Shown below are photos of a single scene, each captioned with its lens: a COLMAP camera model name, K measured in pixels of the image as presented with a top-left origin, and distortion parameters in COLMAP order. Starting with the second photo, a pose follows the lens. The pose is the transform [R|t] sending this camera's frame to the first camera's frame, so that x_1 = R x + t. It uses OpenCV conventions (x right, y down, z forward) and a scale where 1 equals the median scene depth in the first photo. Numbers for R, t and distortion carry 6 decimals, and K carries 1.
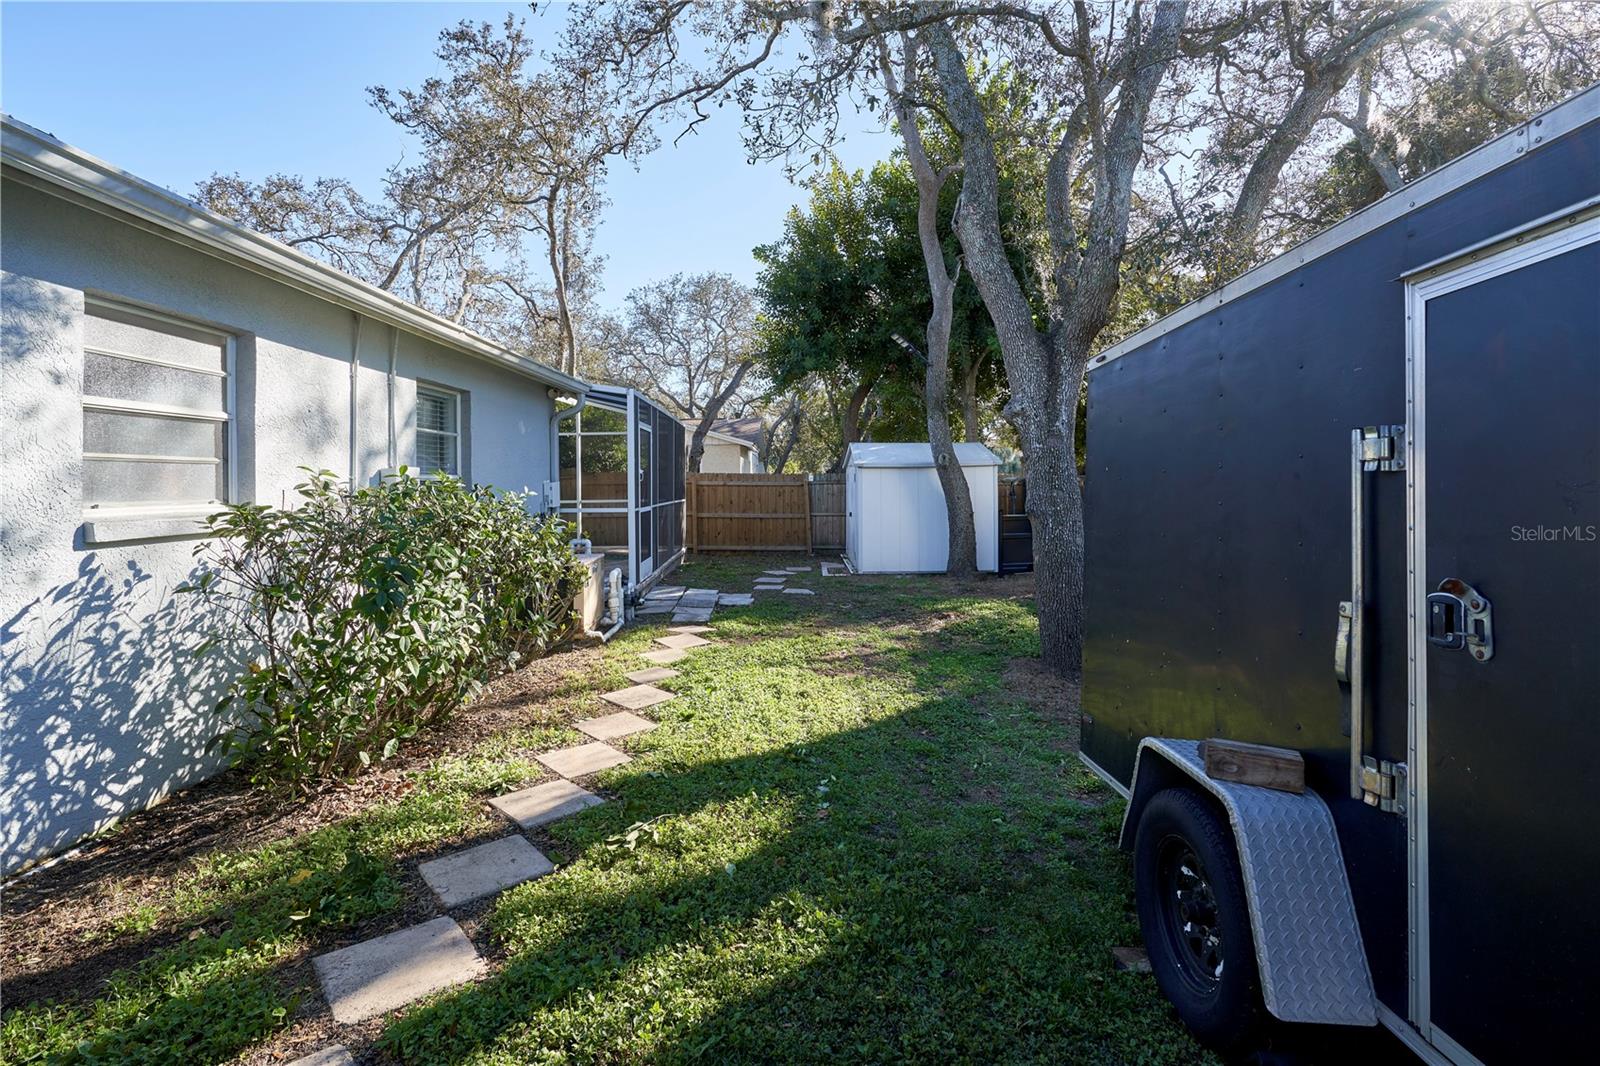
lens RADIAL K [[754.9, 0, 798.3], [0, 754.9, 483.7], [0, 0, 1]] dist [-0.000373, -0.000026]
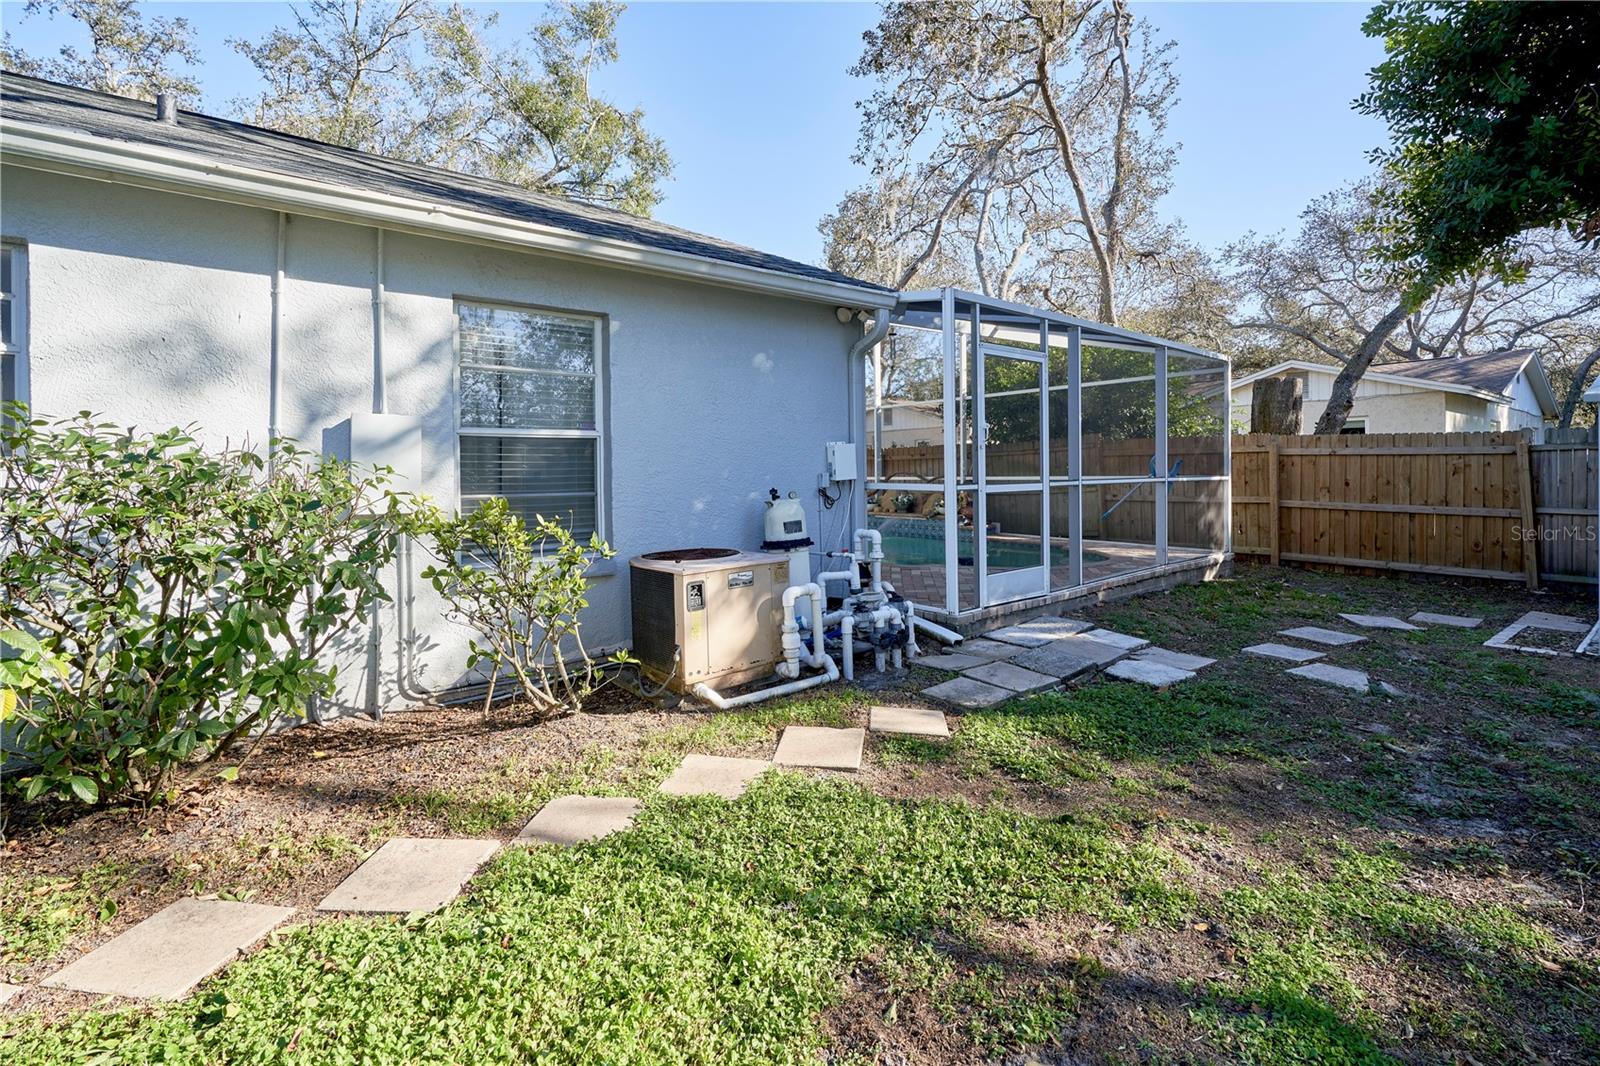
lens RADIAL K [[750.5, 0, 802.5], [0, 750.5, 468.7], [0, 0, 1]] dist [-0.001058, -0.000097]
pose [[0.616679, 0.004896, -0.787199, 0.122165], [-0.000980, 0.999985, 0.005452, 0.011300], [0.787214, -0.002591, 0.616675, 0.342634]]
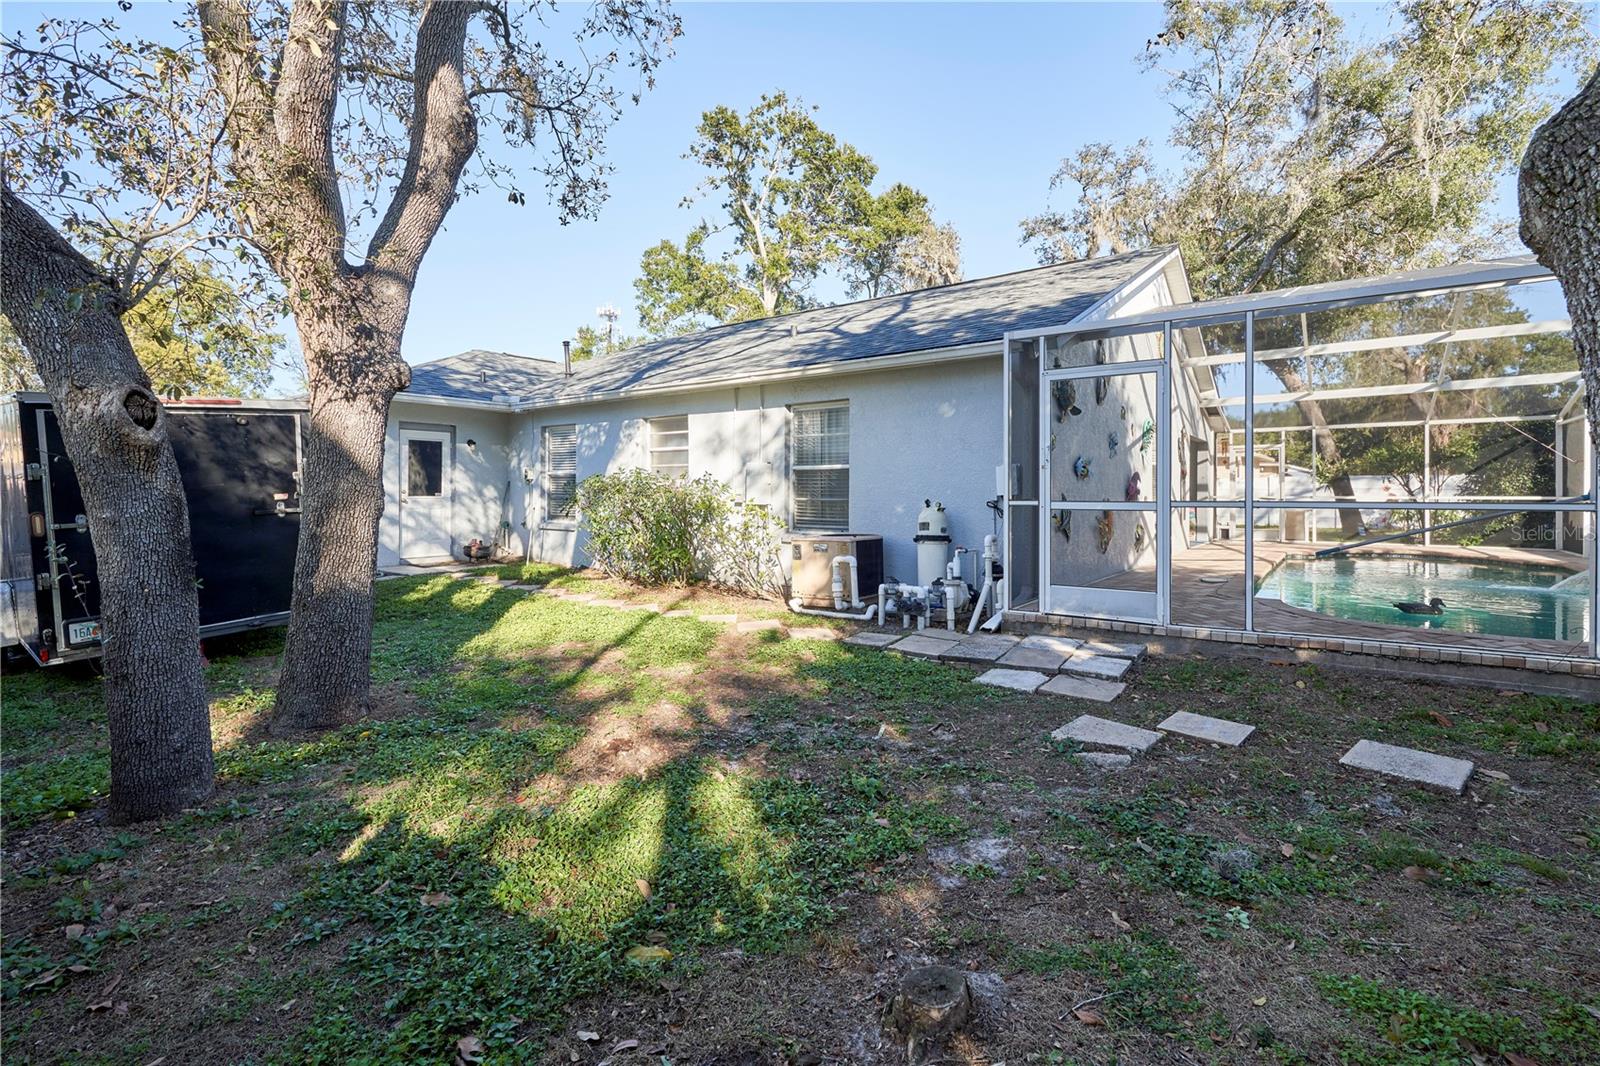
lens RADIAL K [[754.9, 0, 798.3], [0, 754.9, 483.7], [0, 0, 1]] dist [-0.000373, -0.000026]
pose [[-0.615326, 0.011772, -0.788185, 0.315449], [0.006820, 0.999931, 0.009611, 0.005339], [0.788243, 0.000538, -0.615363, 0.845816]]
